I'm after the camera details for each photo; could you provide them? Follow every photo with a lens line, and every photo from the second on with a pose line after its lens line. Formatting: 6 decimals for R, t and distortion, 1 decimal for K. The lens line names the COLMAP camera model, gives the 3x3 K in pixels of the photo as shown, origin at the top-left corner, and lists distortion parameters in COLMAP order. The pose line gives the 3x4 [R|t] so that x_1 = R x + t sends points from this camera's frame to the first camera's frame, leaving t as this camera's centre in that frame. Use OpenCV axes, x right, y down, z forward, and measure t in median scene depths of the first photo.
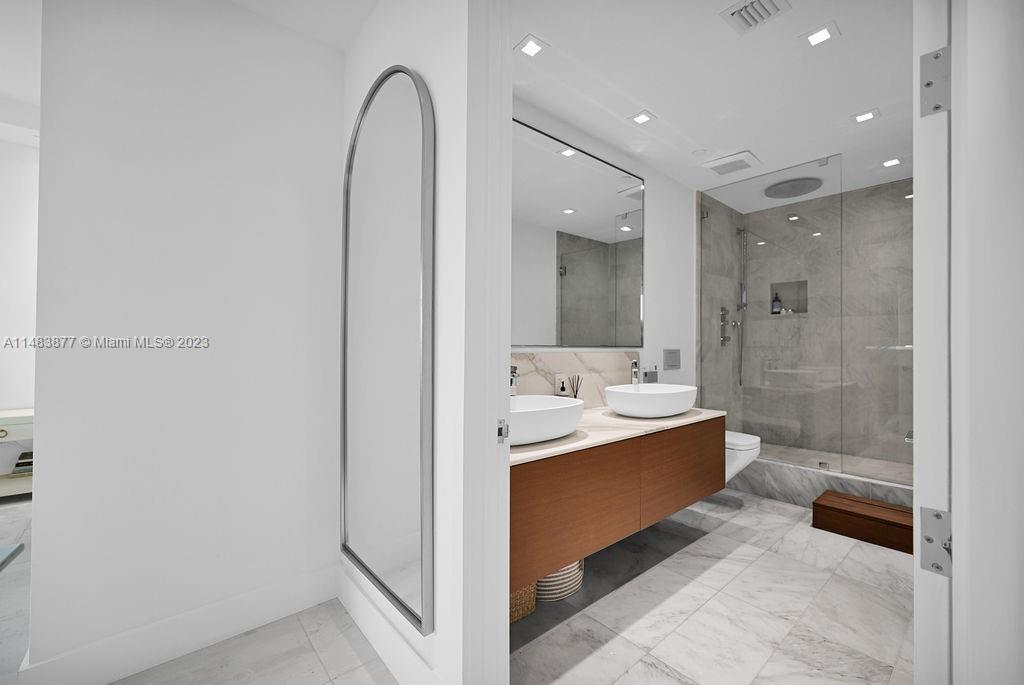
lens RADIAL K [[422.1, 0, 514.2], [0, 422.1, 350.4], [0, 0, 1]] dist [0.000014, -0.000086]
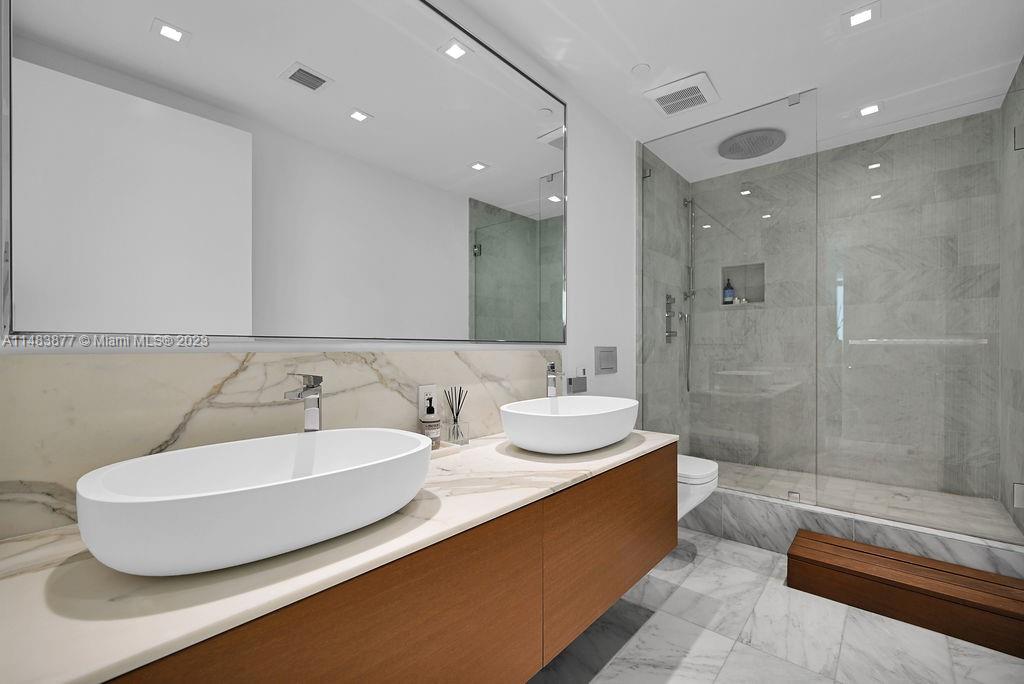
lens RADIAL K [[439.4, 0, 530.2], [0, 439.4, 360.6], [0, 0, 1]] dist [0.009203, 0.000010]
pose [[0.985695, -0.009687, 0.168258, 0.112192], [0.006441, 0.999783, 0.019826, 0.005686], [-0.168414, -0.018459, 0.985544, 0.259832]]
